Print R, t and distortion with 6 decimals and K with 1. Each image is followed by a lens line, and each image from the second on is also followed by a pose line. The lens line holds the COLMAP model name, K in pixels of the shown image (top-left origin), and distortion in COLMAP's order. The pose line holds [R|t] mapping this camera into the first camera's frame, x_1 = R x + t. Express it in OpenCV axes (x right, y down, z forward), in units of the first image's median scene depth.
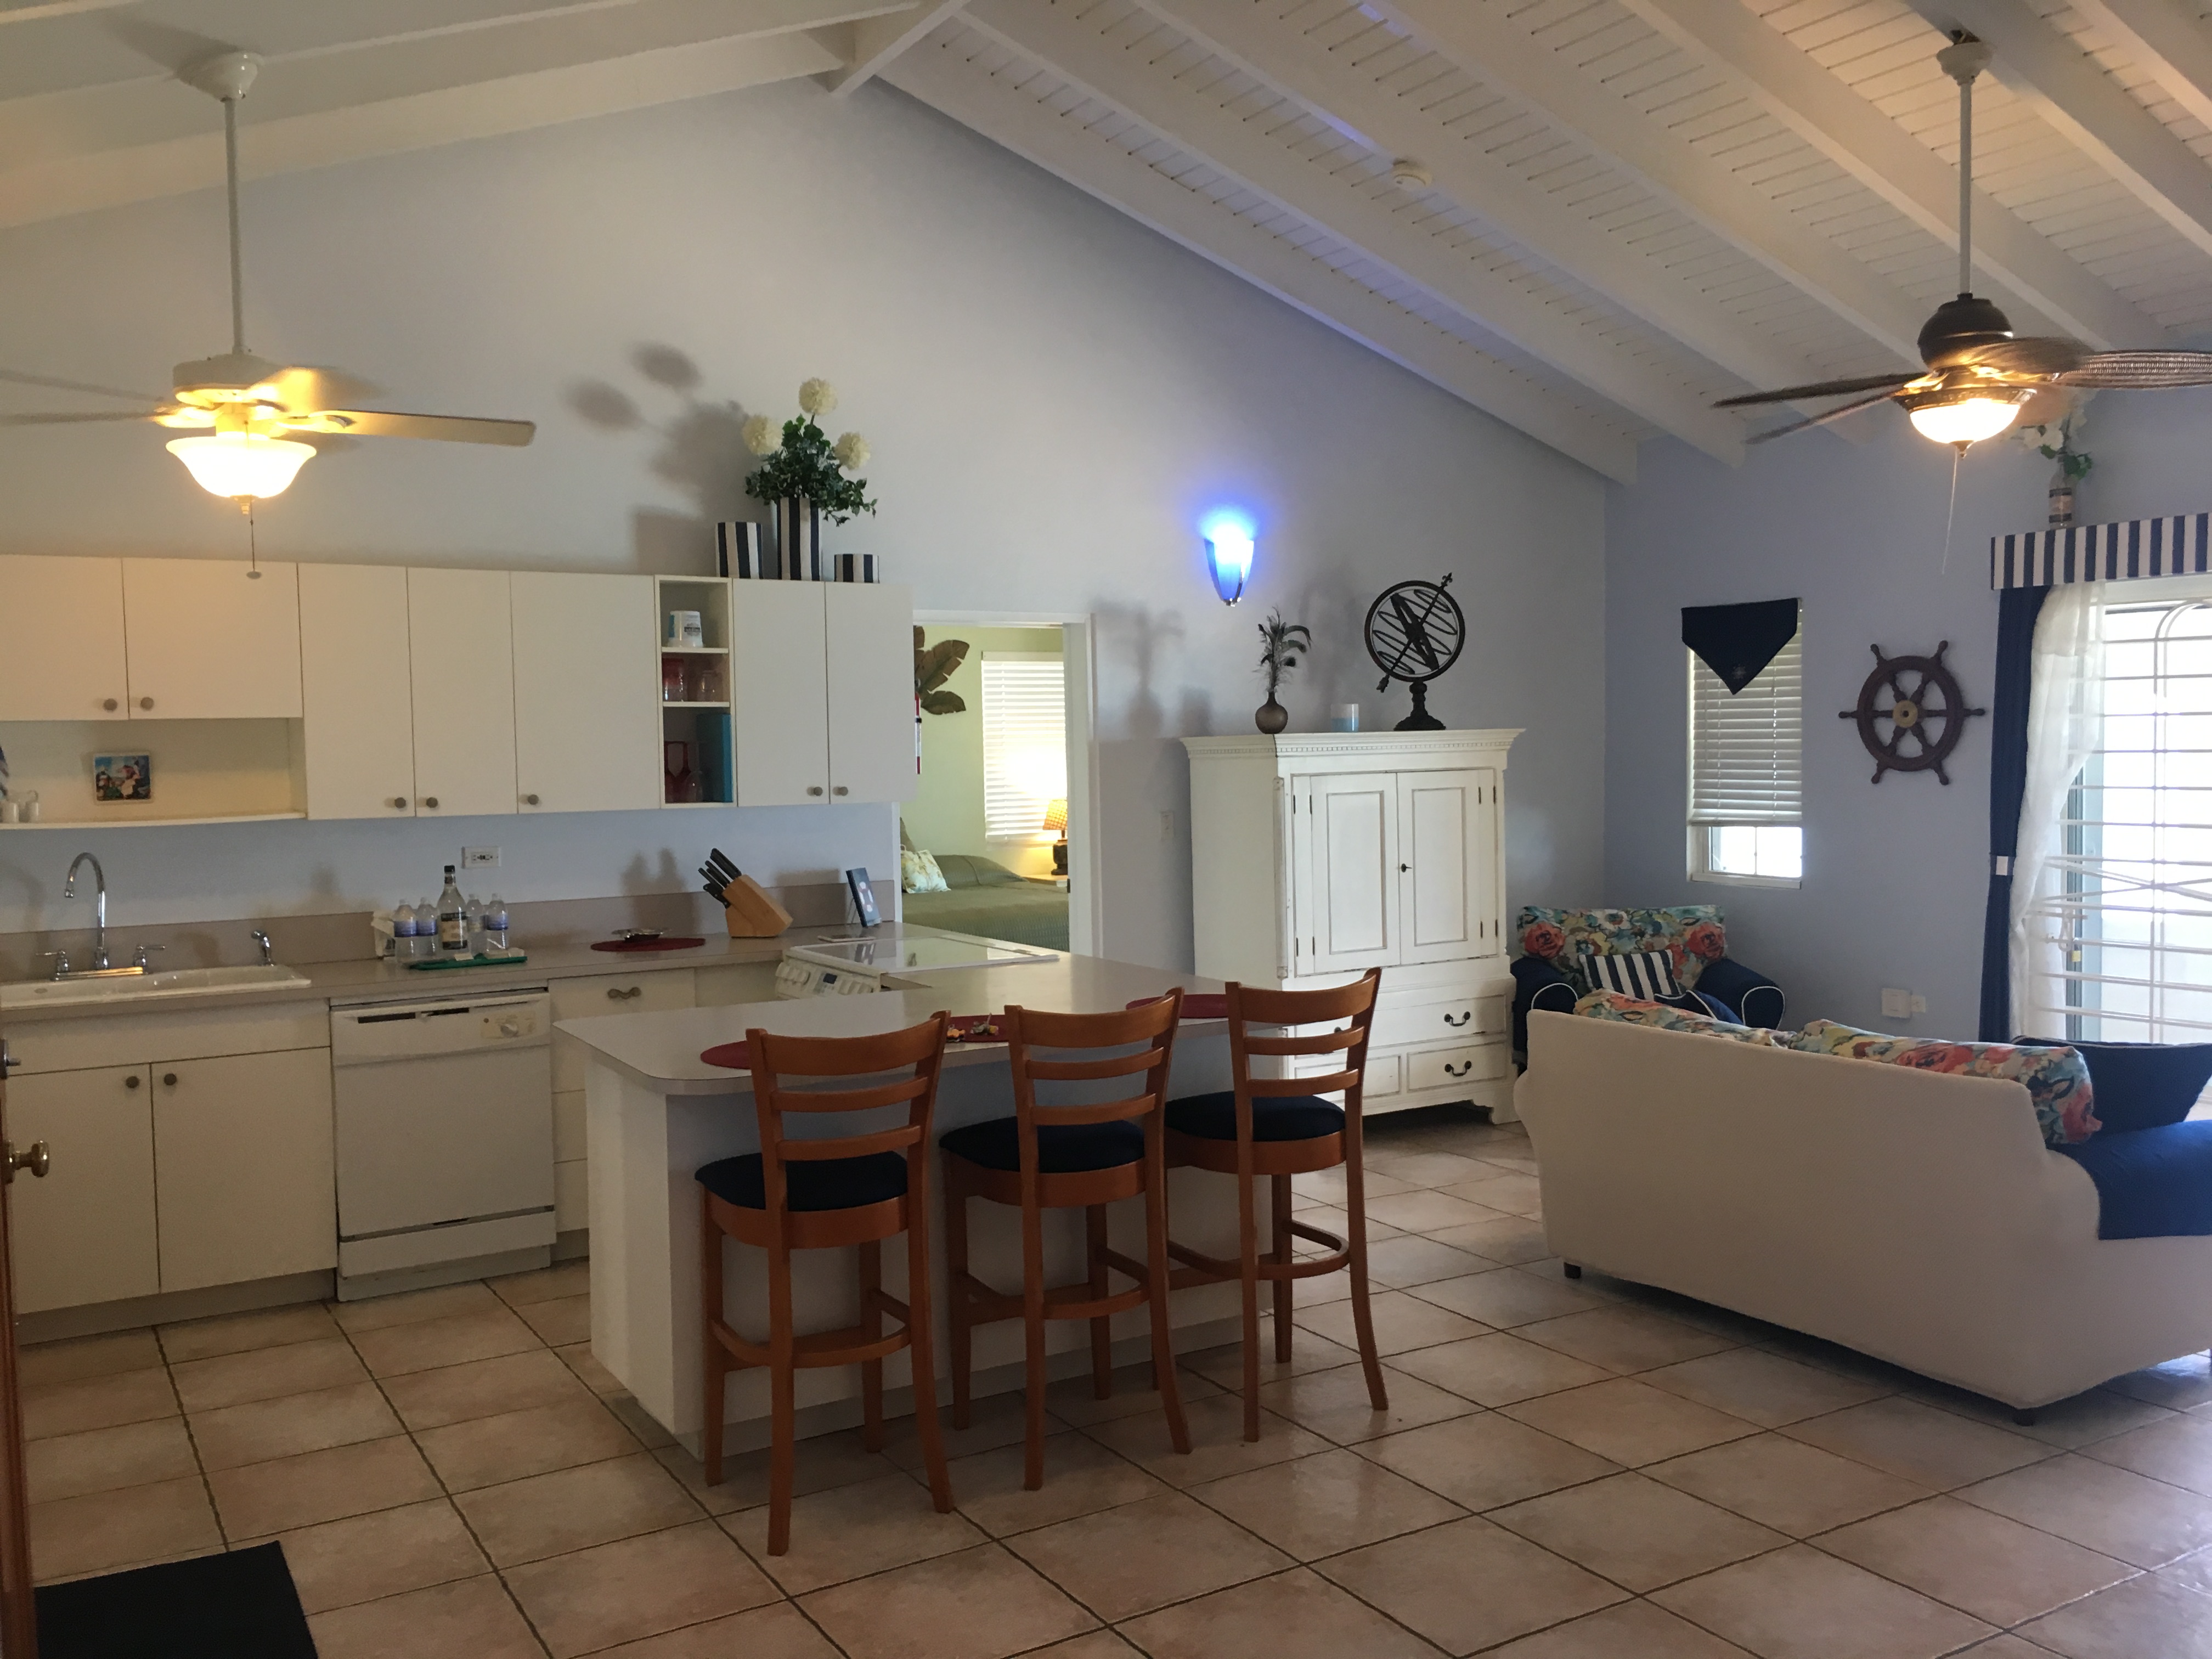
lens RADIAL K [[1929.2, 0, 1095.3], [0, 1929.2, 824.0], [0, 0, 1]] dist [0.089045, -0.069569]
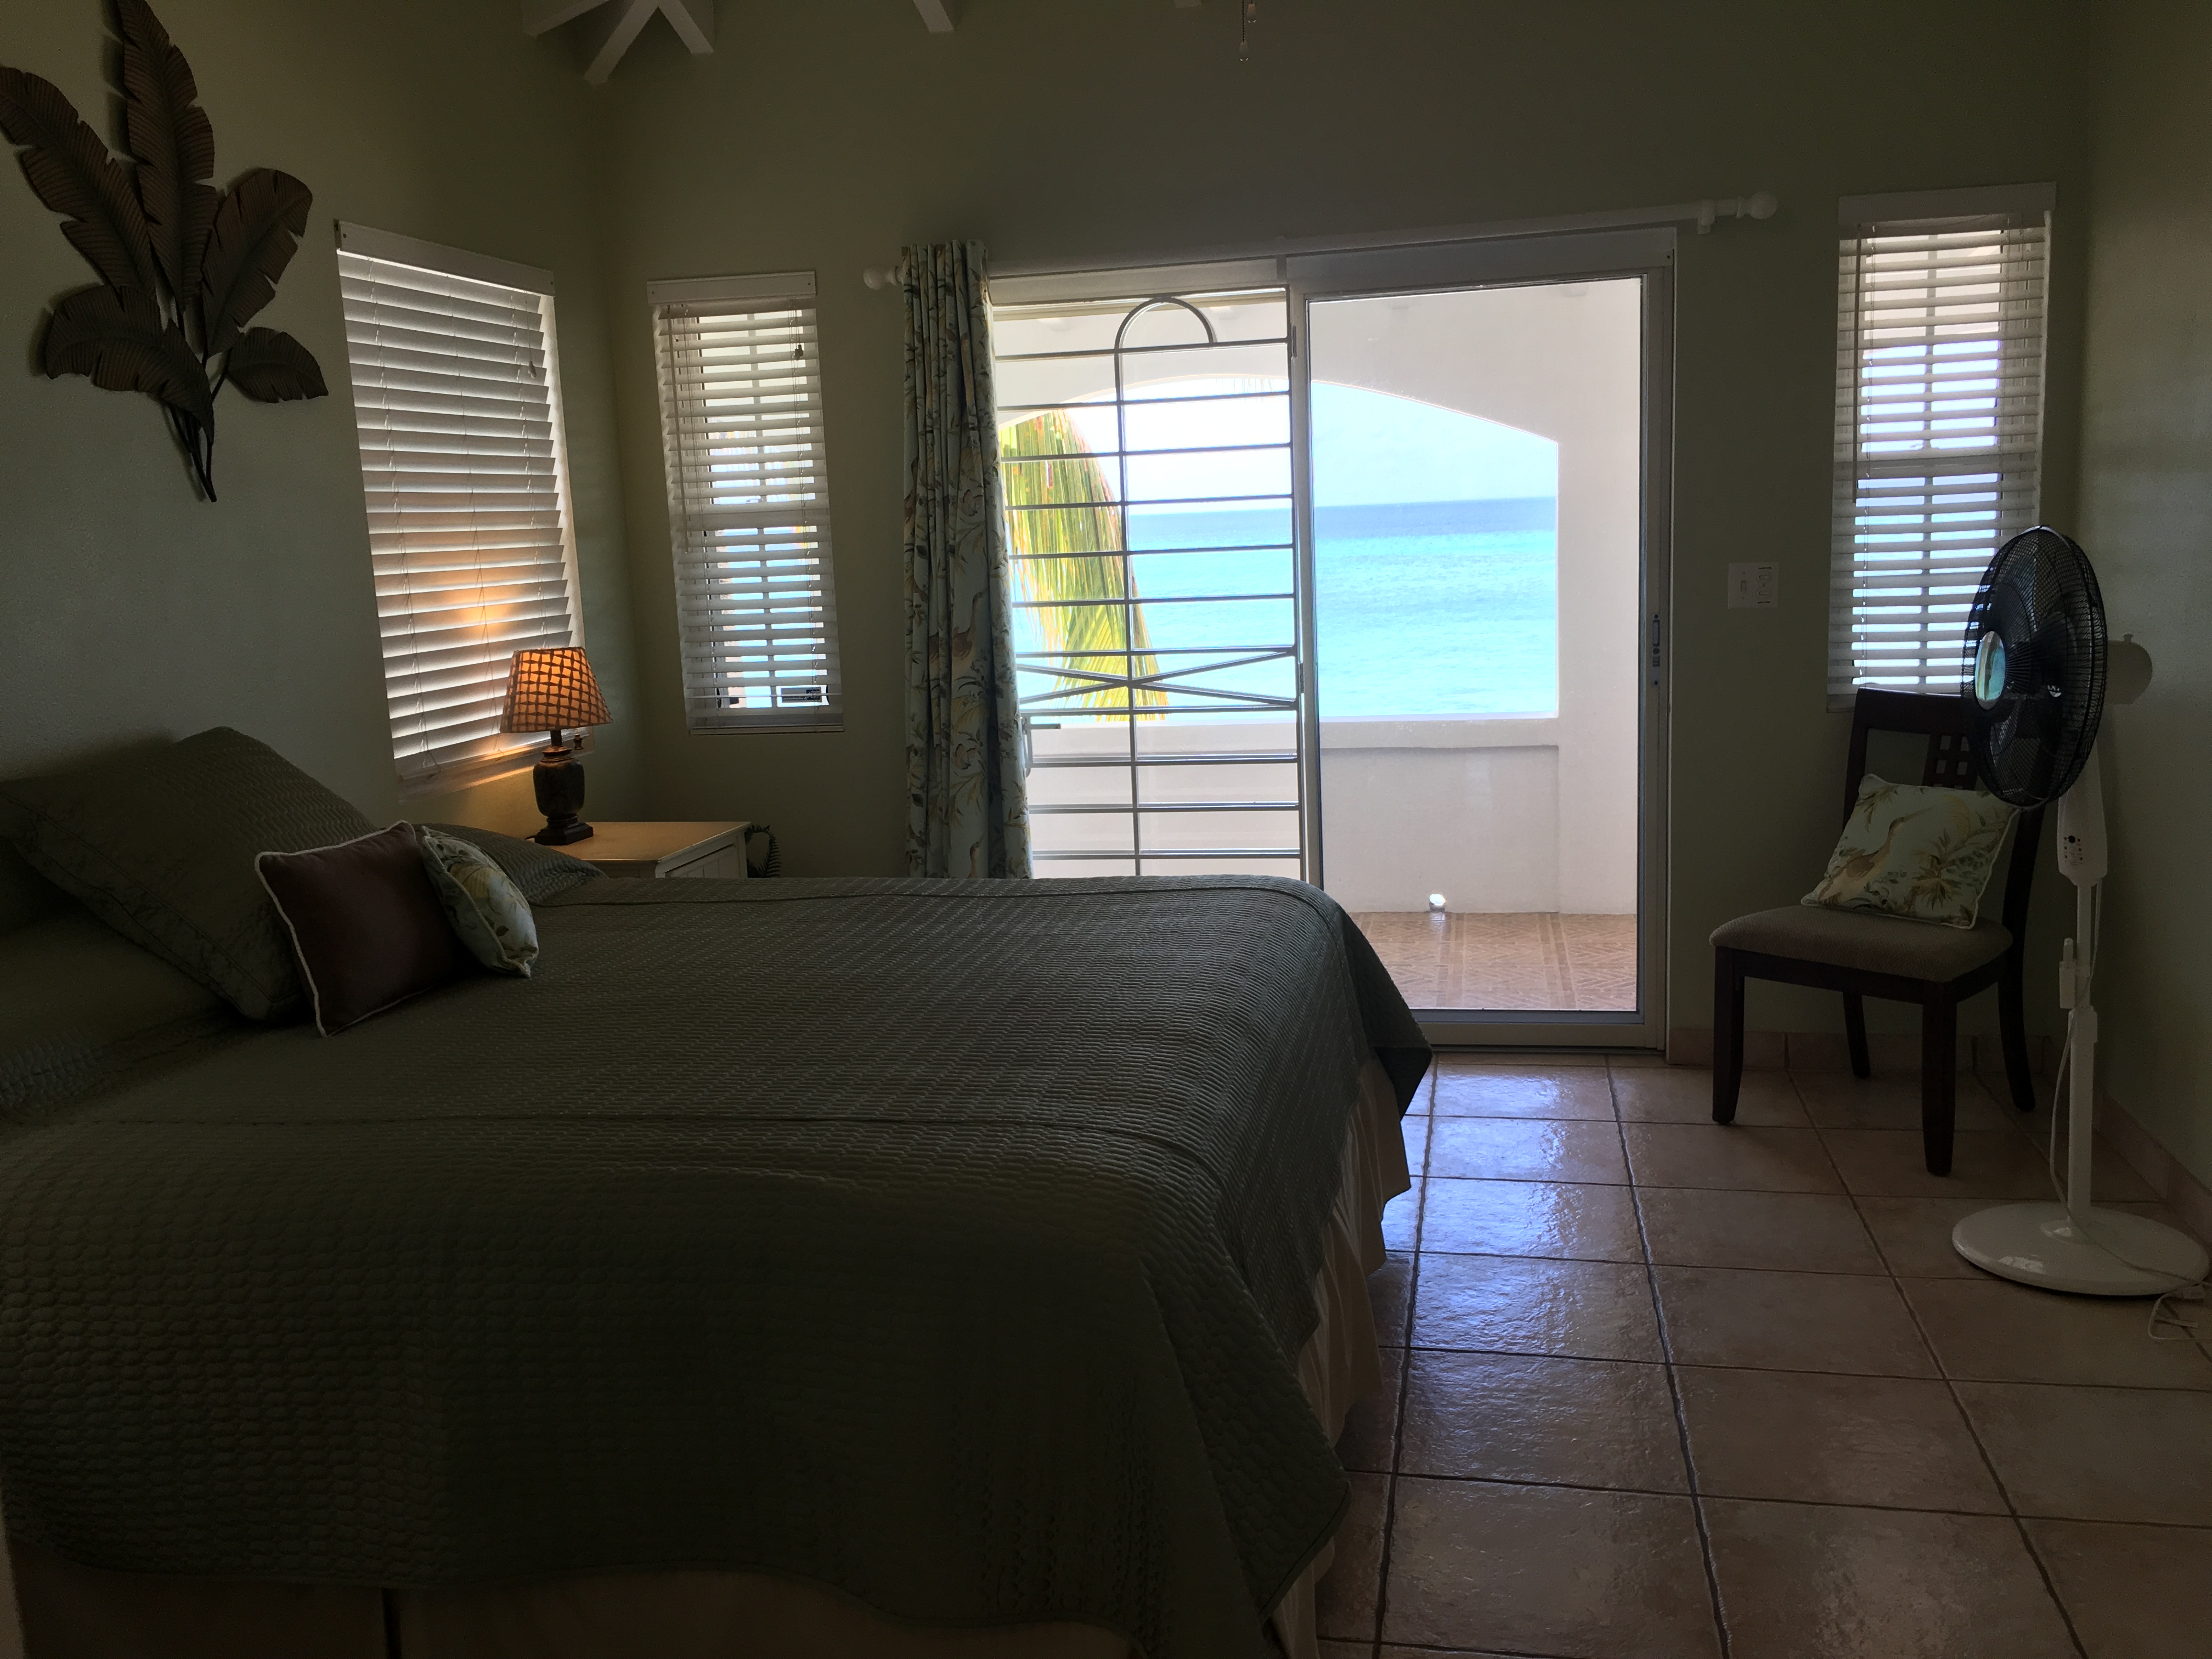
lens RADIAL K [[1912.3, 0, 1114.7], [0, 1912.3, 839.9], [0, 0, 1]] dist [0.062824, -0.105855]
pose [[0.664848, -0.136632, 0.734376, -0.231415], [0.064256, 0.989946, 0.126008, -0.015795], [-0.744209, -0.036588, 0.666944, 0.672821]]
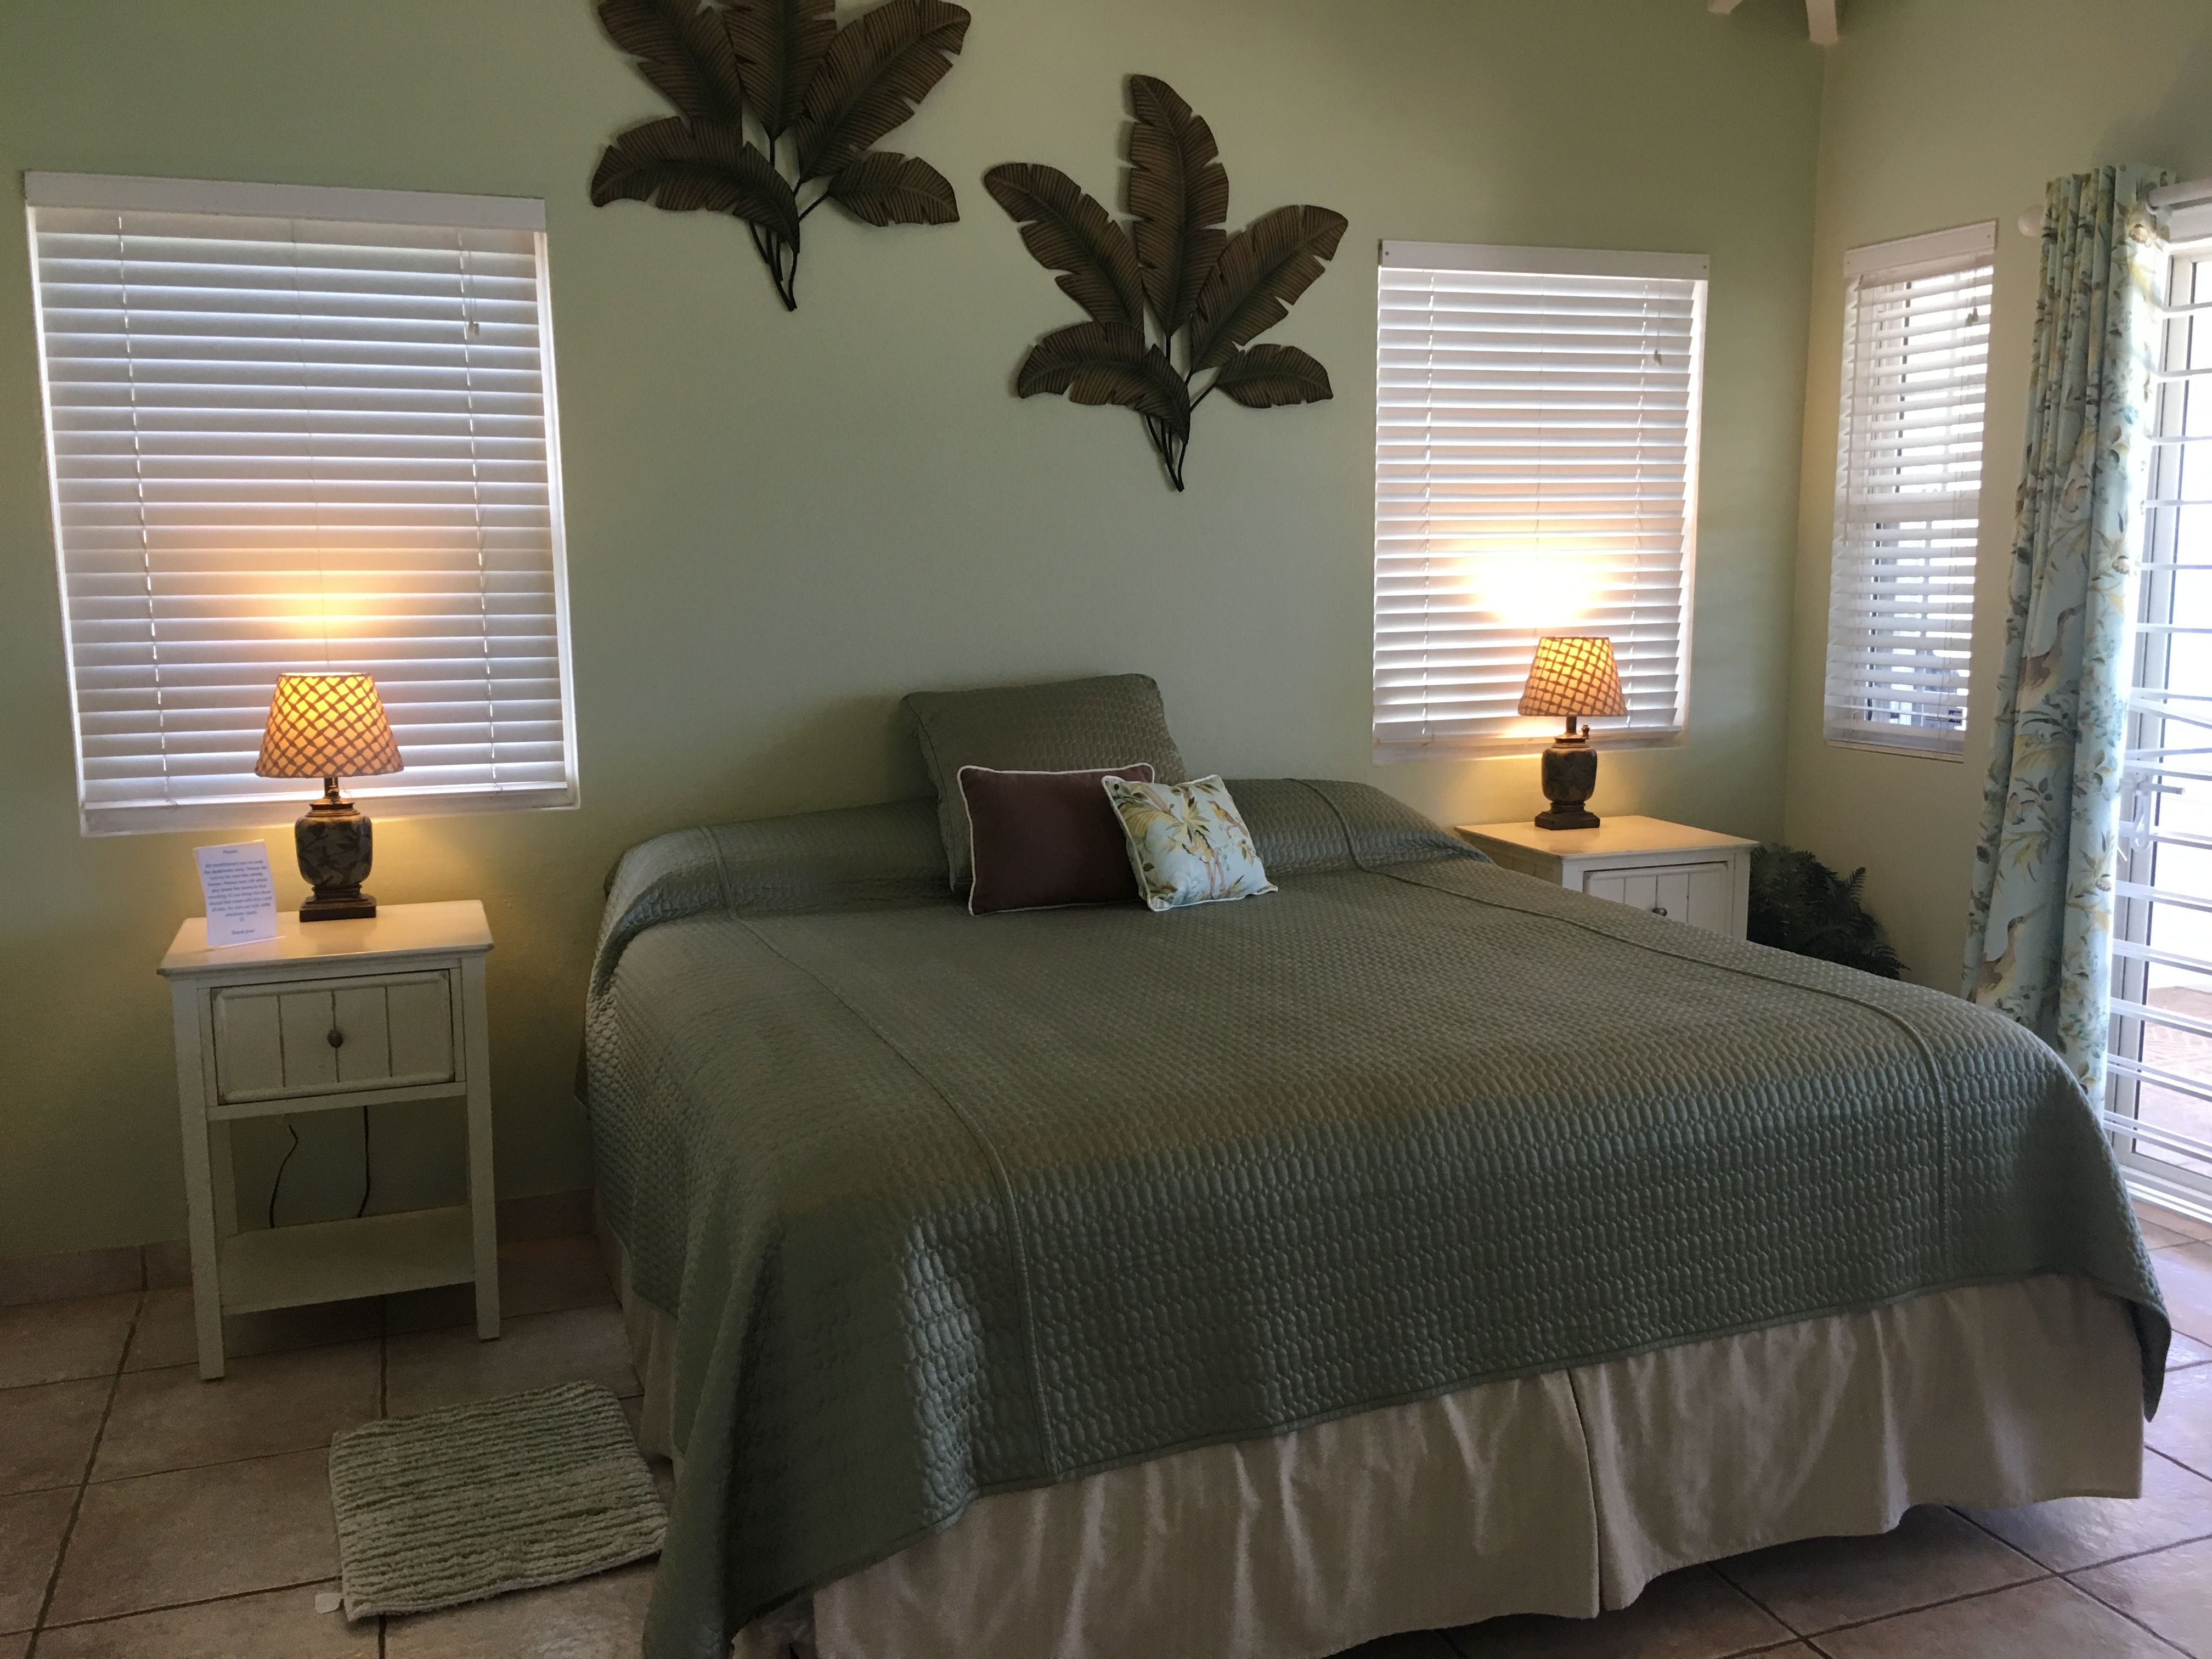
lens RADIAL K [[1929.2, 0, 1095.3], [0, 1929.2, 824.0], [0, 0, 1]] dist [0.089045, -0.069569]
pose [[0.983867, 0.033454, -0.175746, -0.043020], [-0.015581, 0.994651, 0.102111, -0.013509], [0.178222, -0.097725, 0.979125, 0.607796]]
